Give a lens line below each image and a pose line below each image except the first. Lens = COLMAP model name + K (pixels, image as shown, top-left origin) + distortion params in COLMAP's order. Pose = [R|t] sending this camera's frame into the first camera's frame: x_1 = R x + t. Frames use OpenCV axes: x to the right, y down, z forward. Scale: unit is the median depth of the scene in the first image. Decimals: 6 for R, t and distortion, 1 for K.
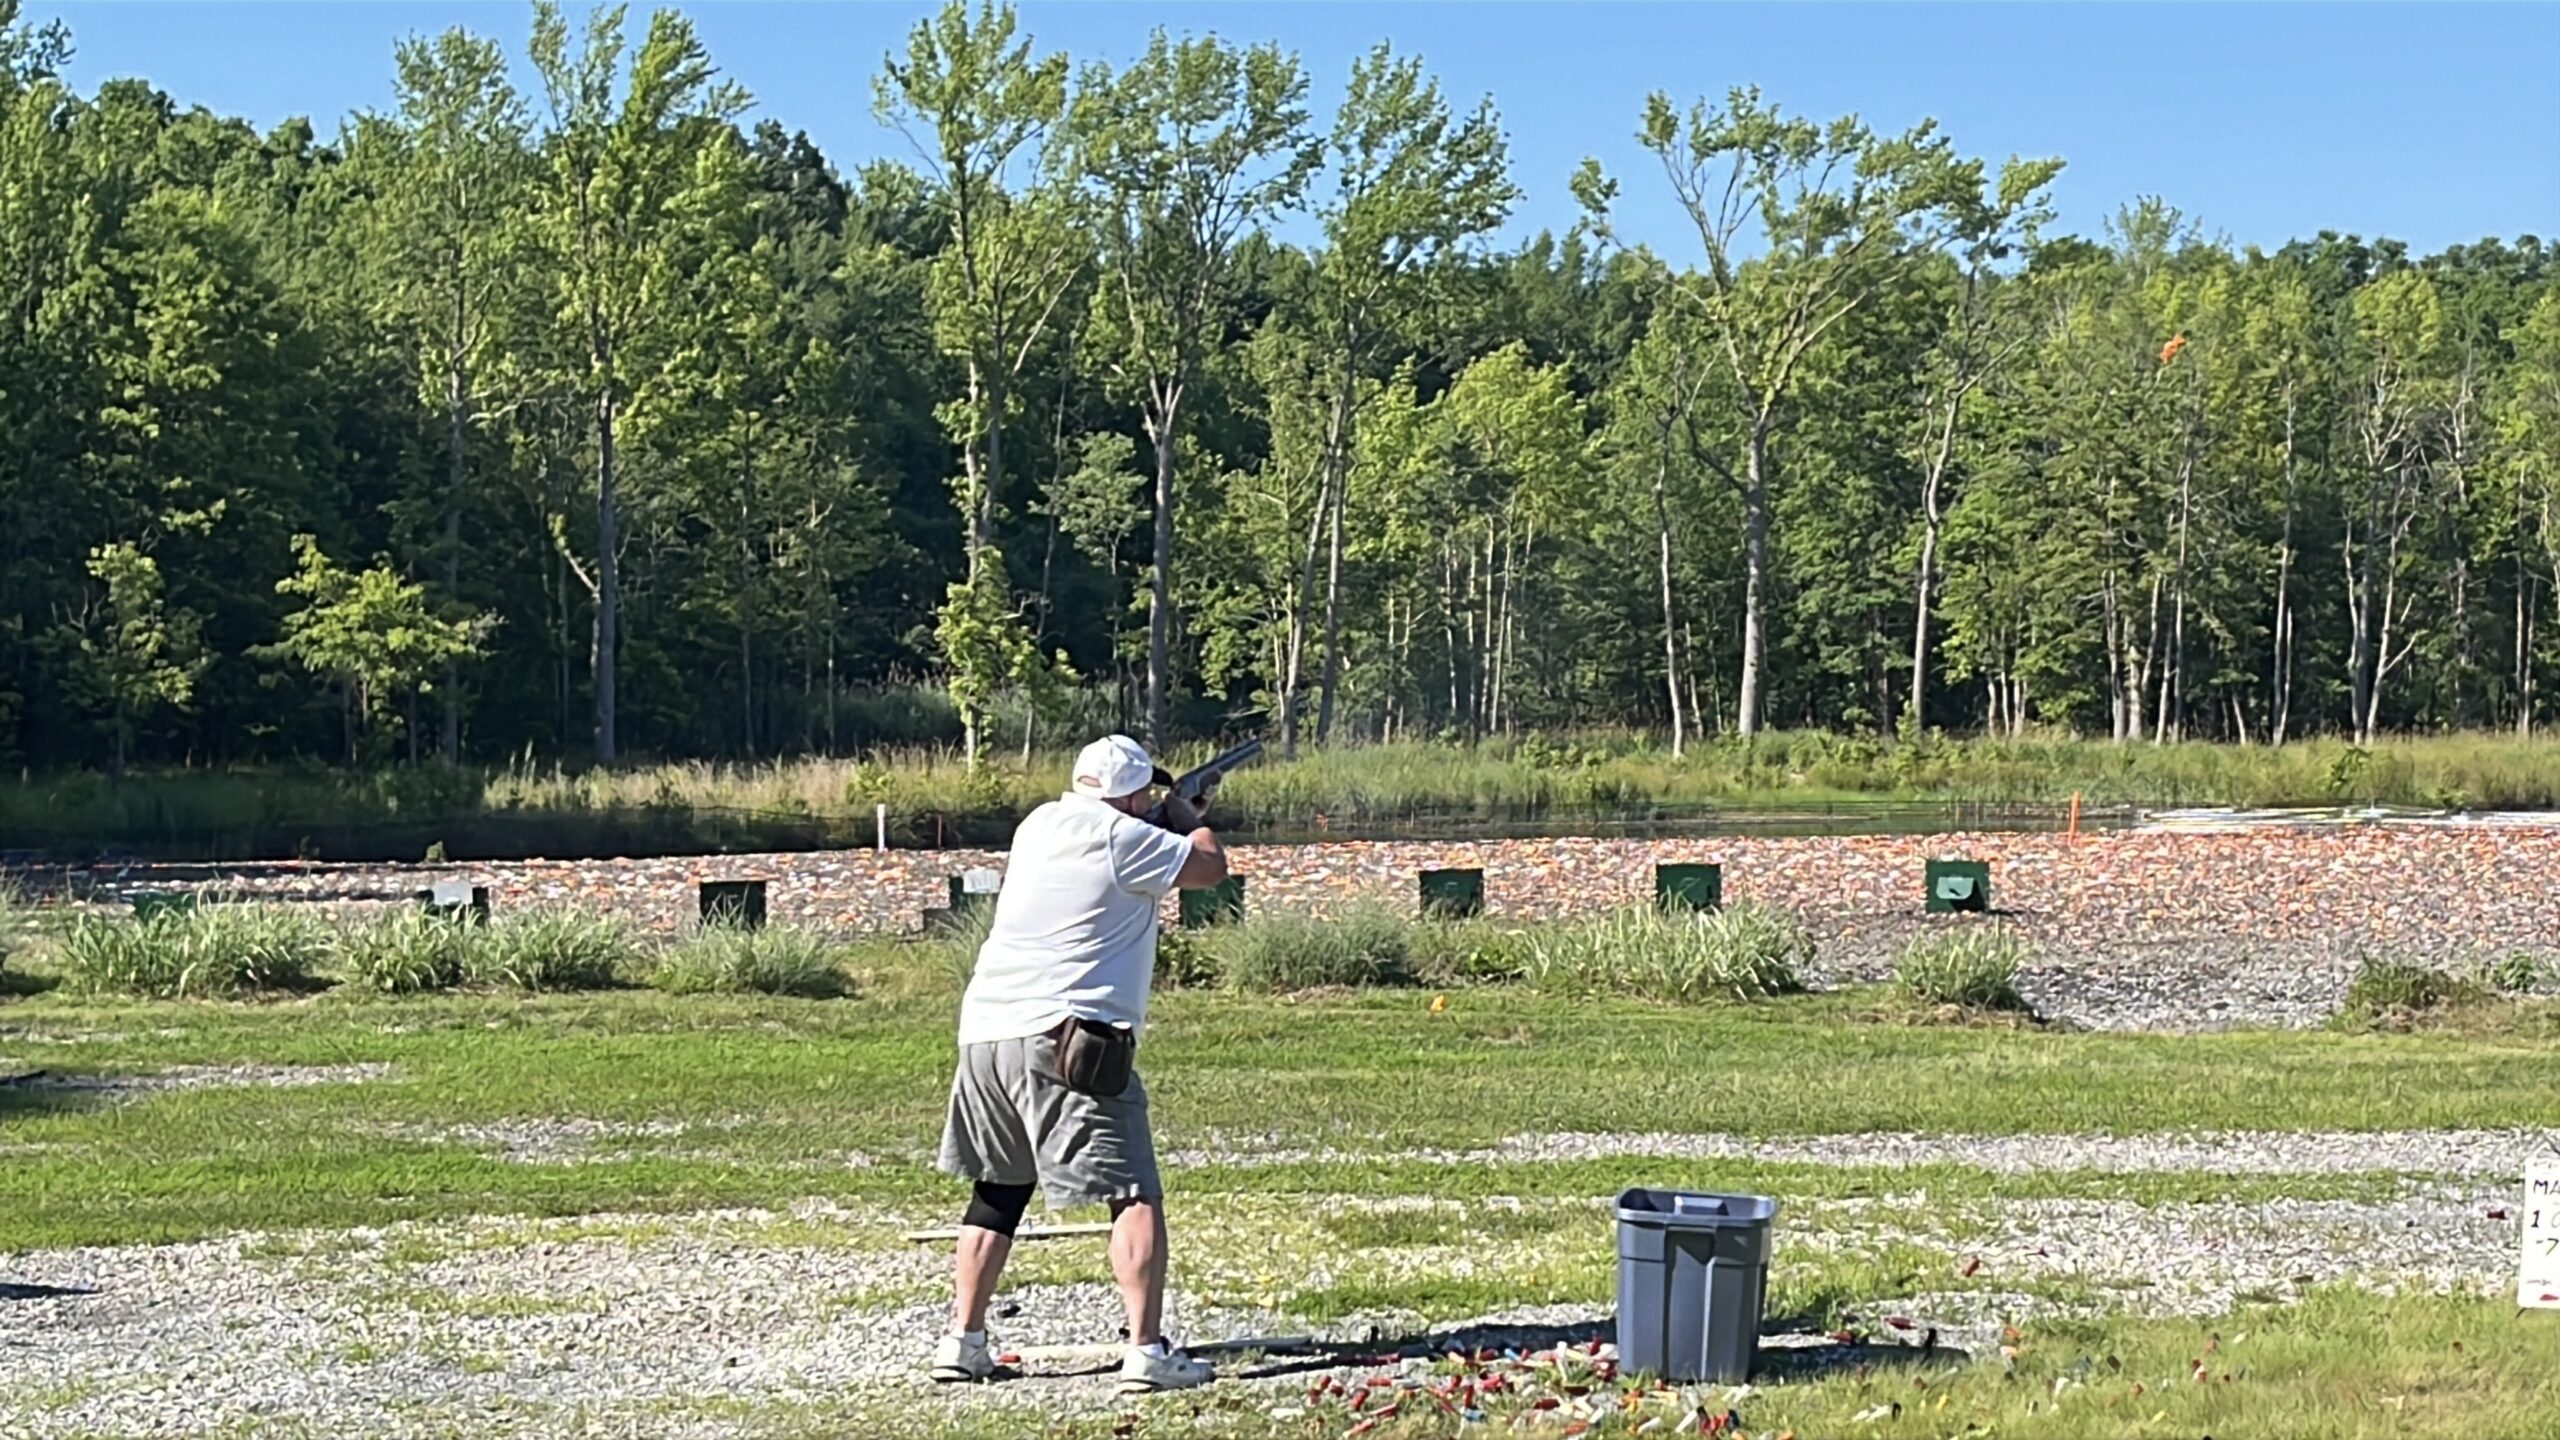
lens RADIAL K [[5741.6, 0, 1424.2], [0, 5741.6, 713.0], [0, 0, 1]] dist [0.138095, -0.311234]
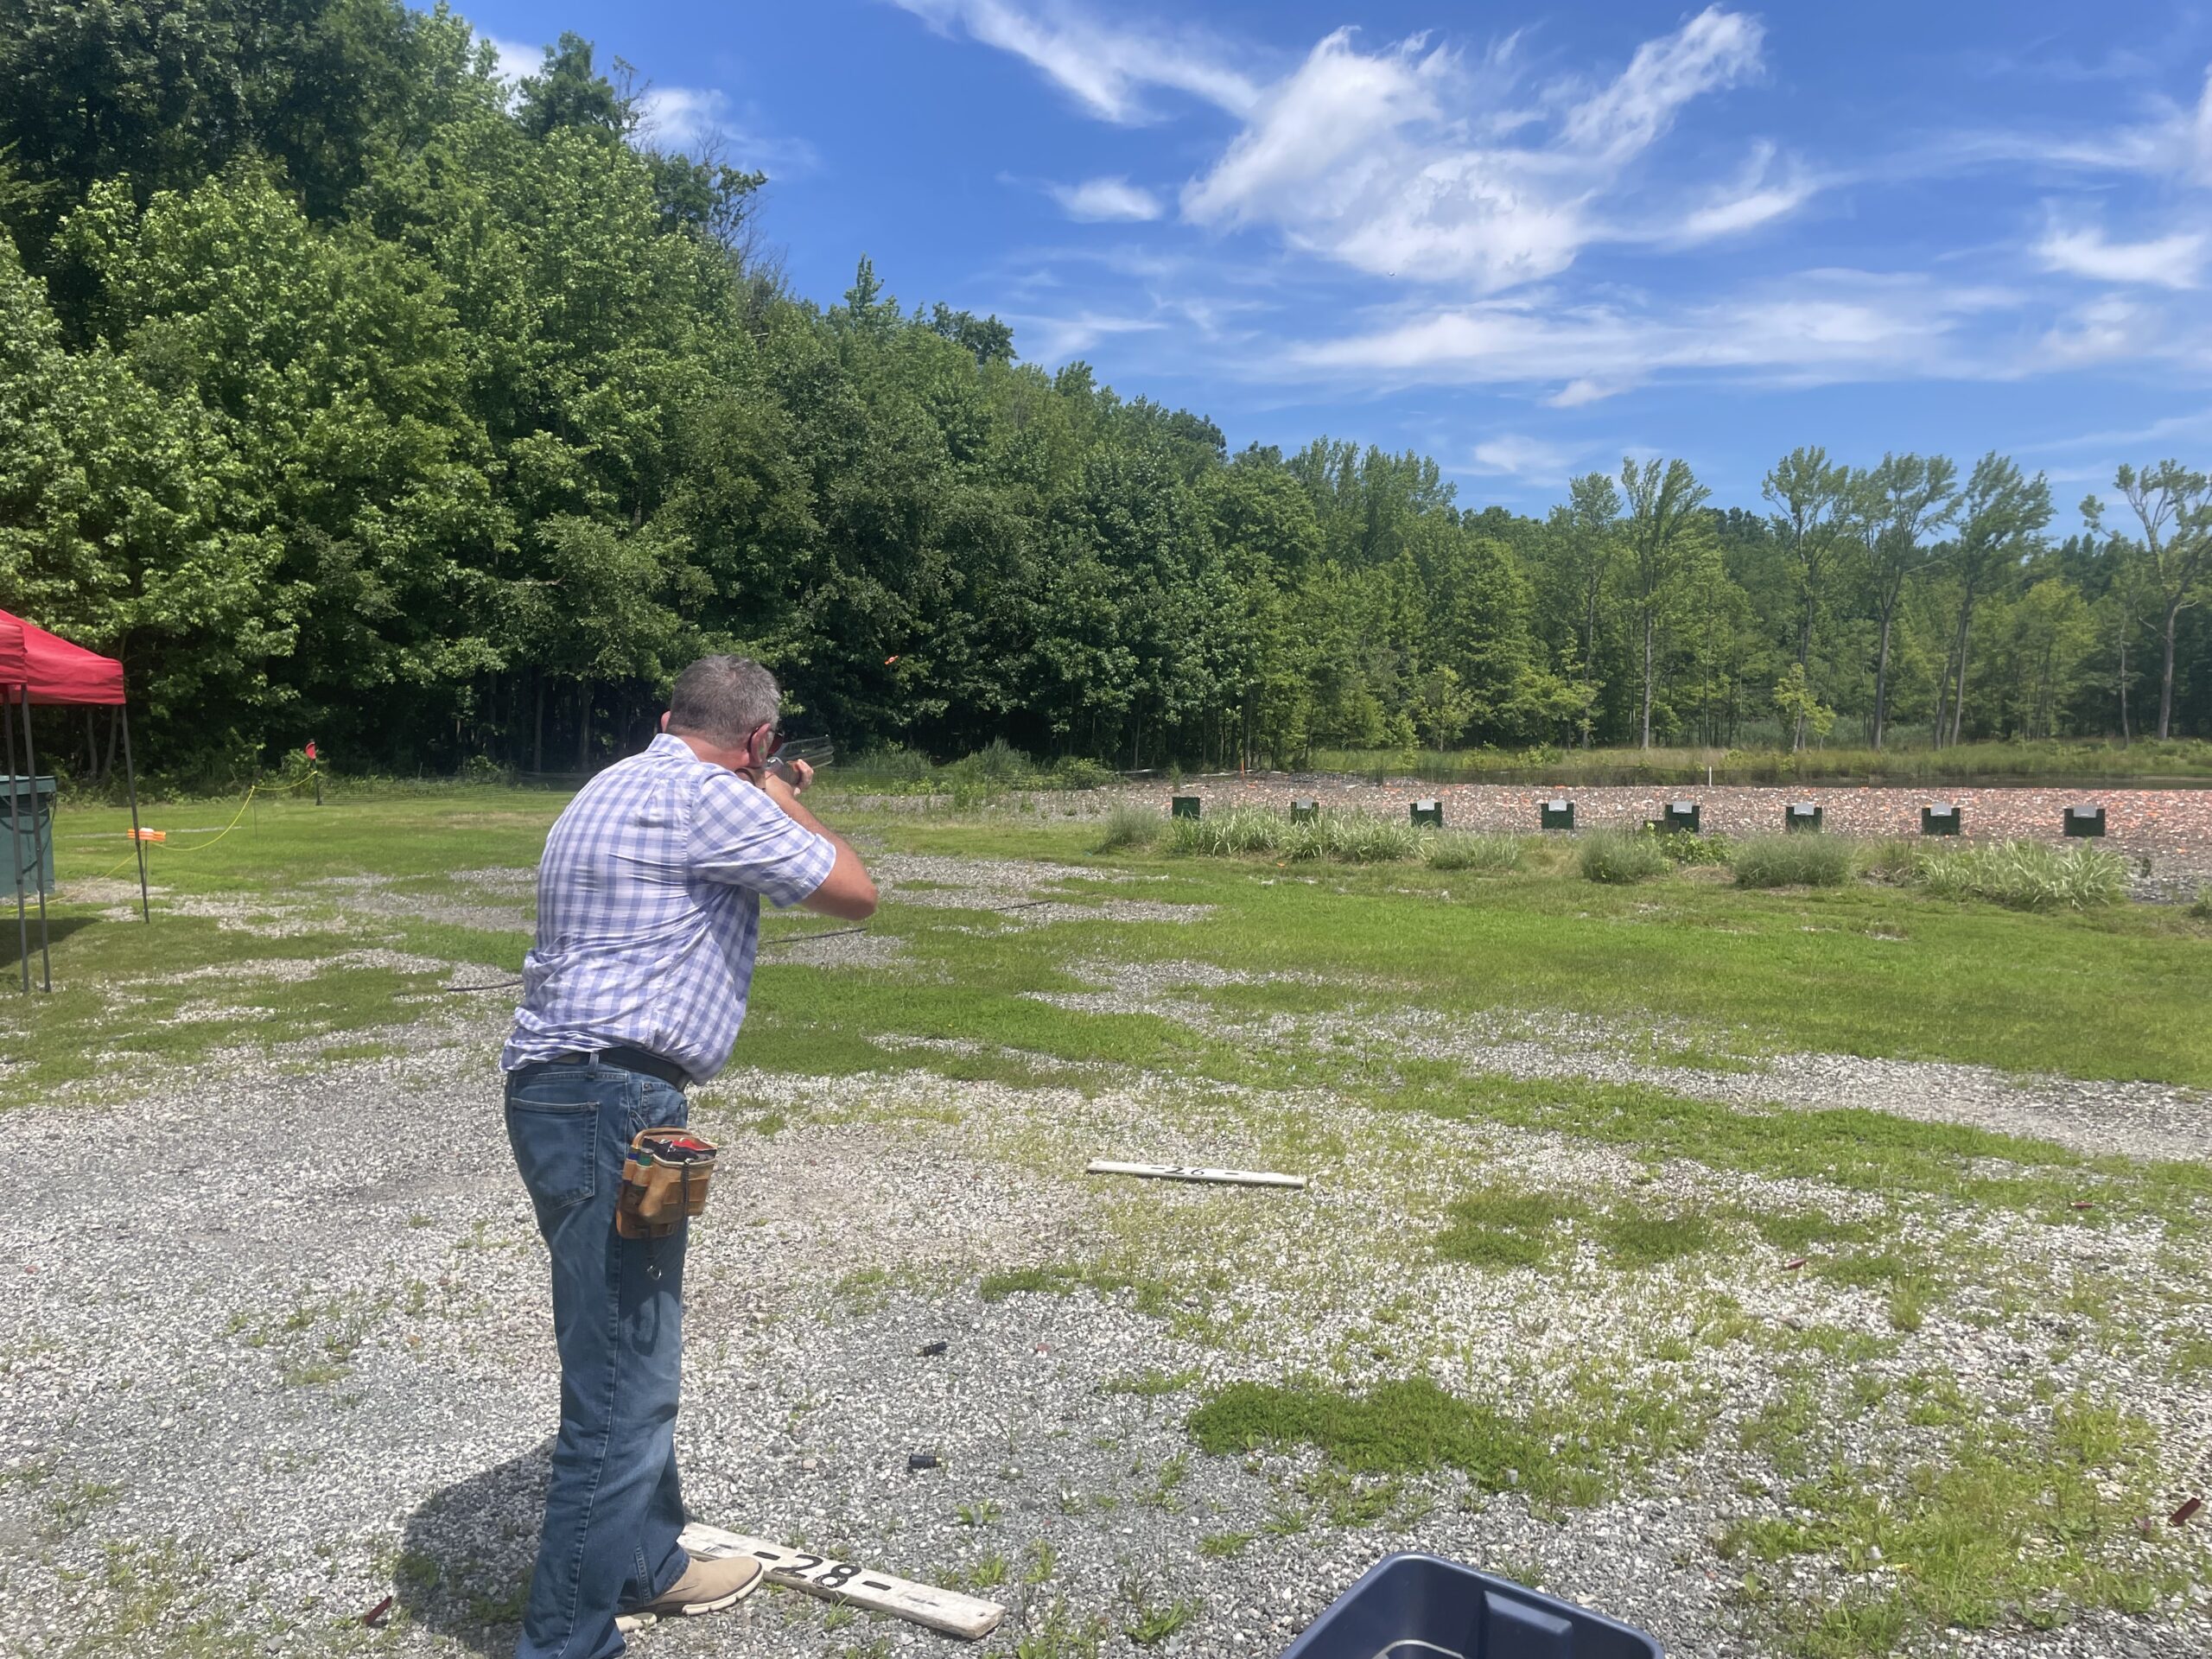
lens RADIAL K [[1633.2, 0, 1103.3], [0, 1633.2, 807.3], [0, 0, 1]] dist [0.084760, -0.114073]
pose [[0.867215, 0.032458, -0.496875, 0.020364], [-0.009041, 0.998735, 0.049461, 0.001102], [0.497852, -0.038401, 0.866411, 0.210431]]
